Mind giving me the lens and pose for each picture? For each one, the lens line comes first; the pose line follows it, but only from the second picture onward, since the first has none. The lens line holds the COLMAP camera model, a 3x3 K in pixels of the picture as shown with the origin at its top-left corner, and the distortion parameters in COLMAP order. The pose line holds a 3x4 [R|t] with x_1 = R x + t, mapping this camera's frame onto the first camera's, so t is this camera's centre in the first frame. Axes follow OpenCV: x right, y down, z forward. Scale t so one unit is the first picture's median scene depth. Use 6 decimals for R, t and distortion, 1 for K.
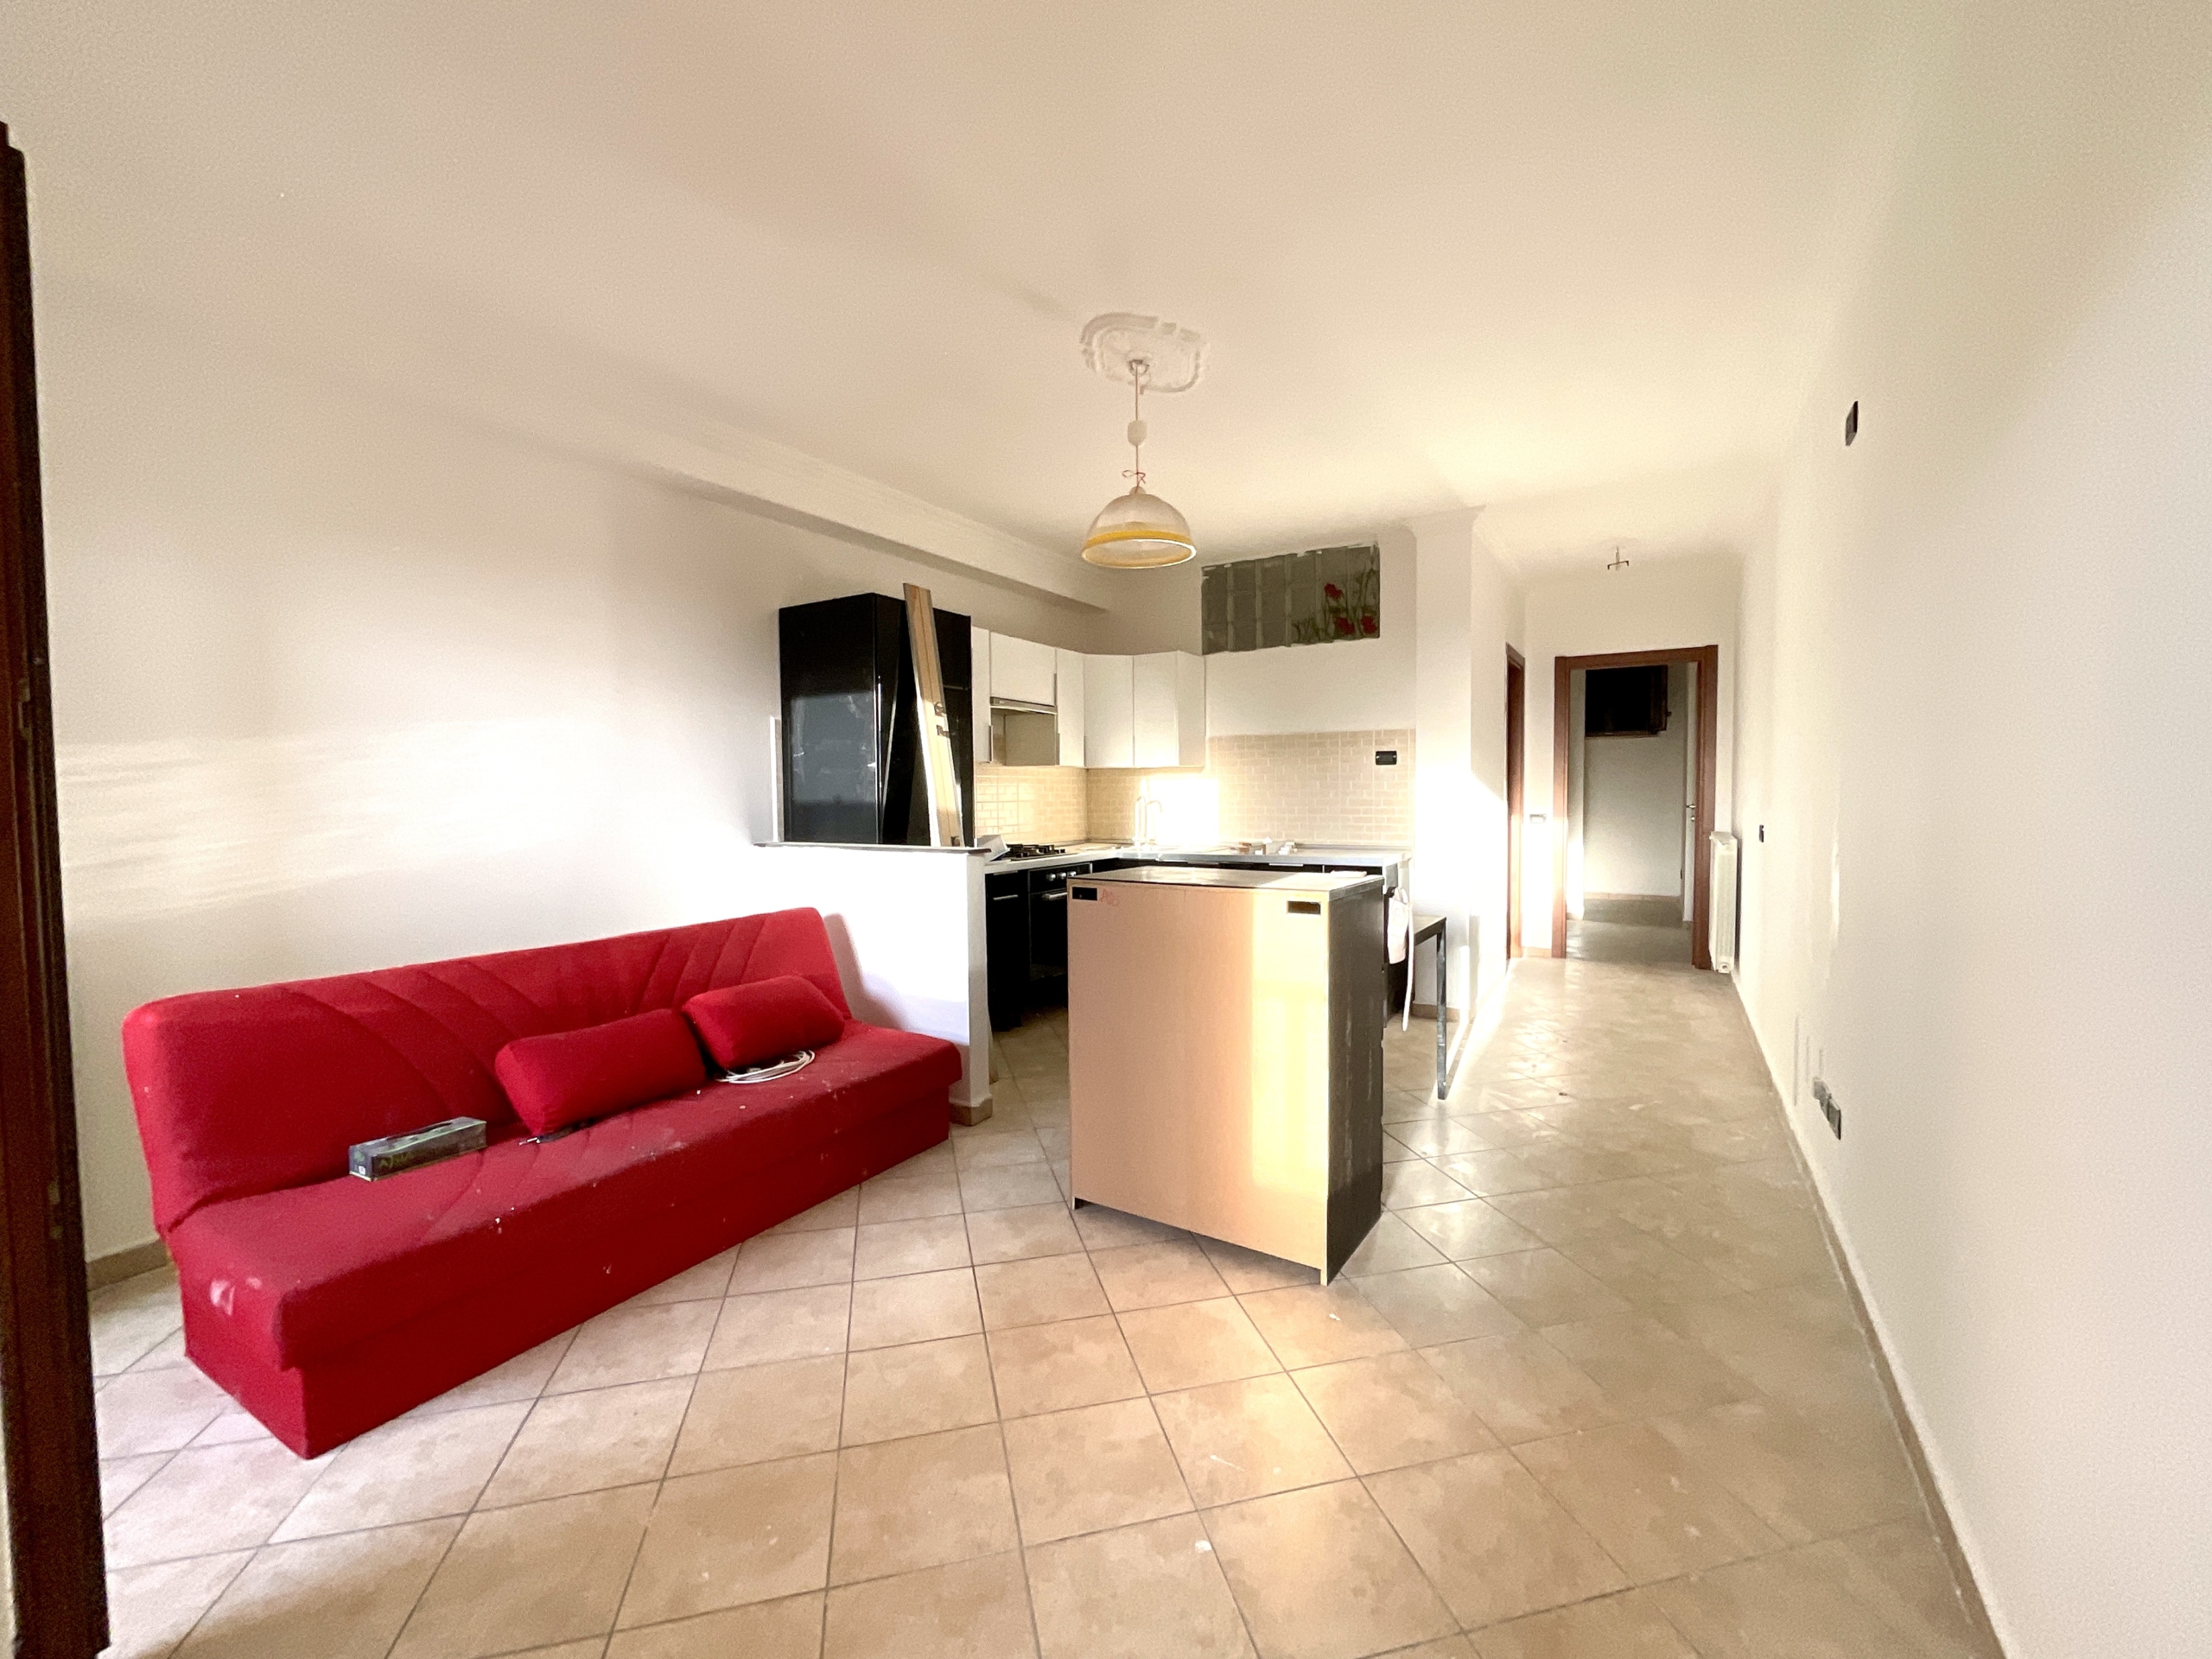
lens RADIAL K [[893.6, 0, 1110.3], [0, 893.6, 832.6], [0, 0, 1]] dist [-0.008832, 0.006196]
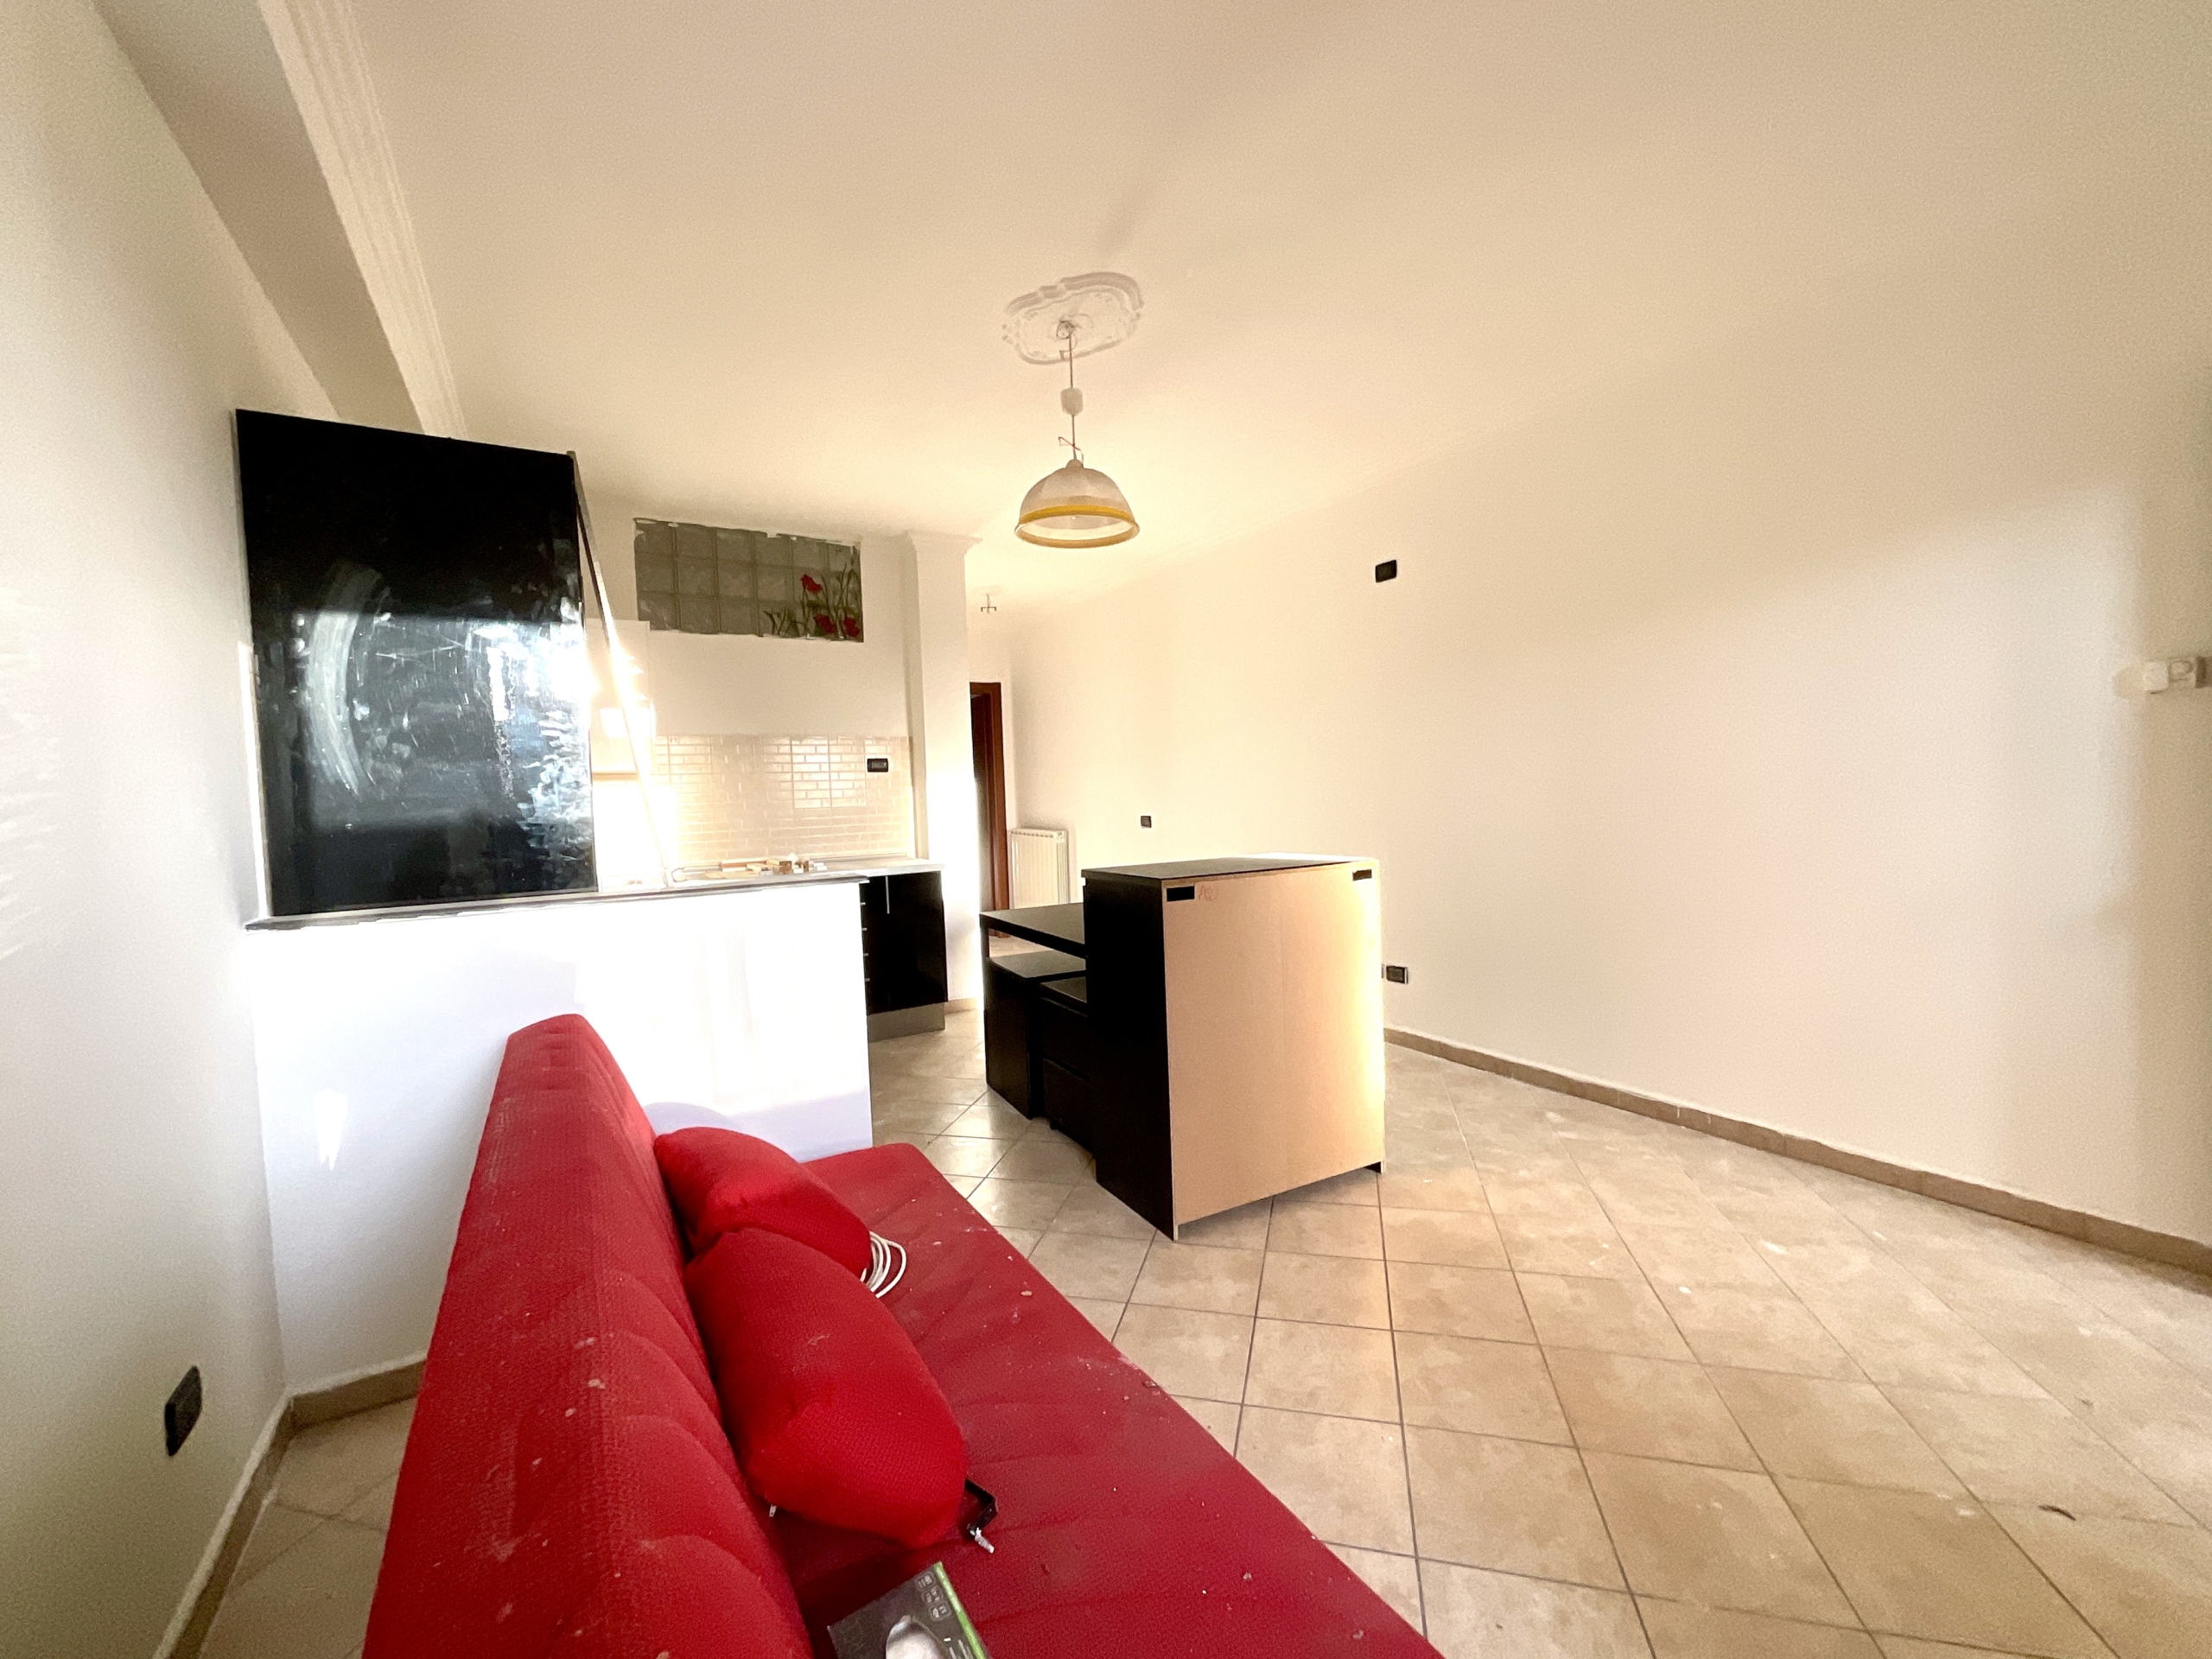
lens RADIAL K [[900.1, 0, 1100.4], [0, 900.1, 833.7], [0, 0, 1]] dist [-0.001157, 0.006609]
pose [[0.469473, -0.049742, 0.881545, -0.456722], [0.070214, 0.997353, 0.018883, -0.009374], [-0.880150, 0.053032, 0.471723, 0.317143]]
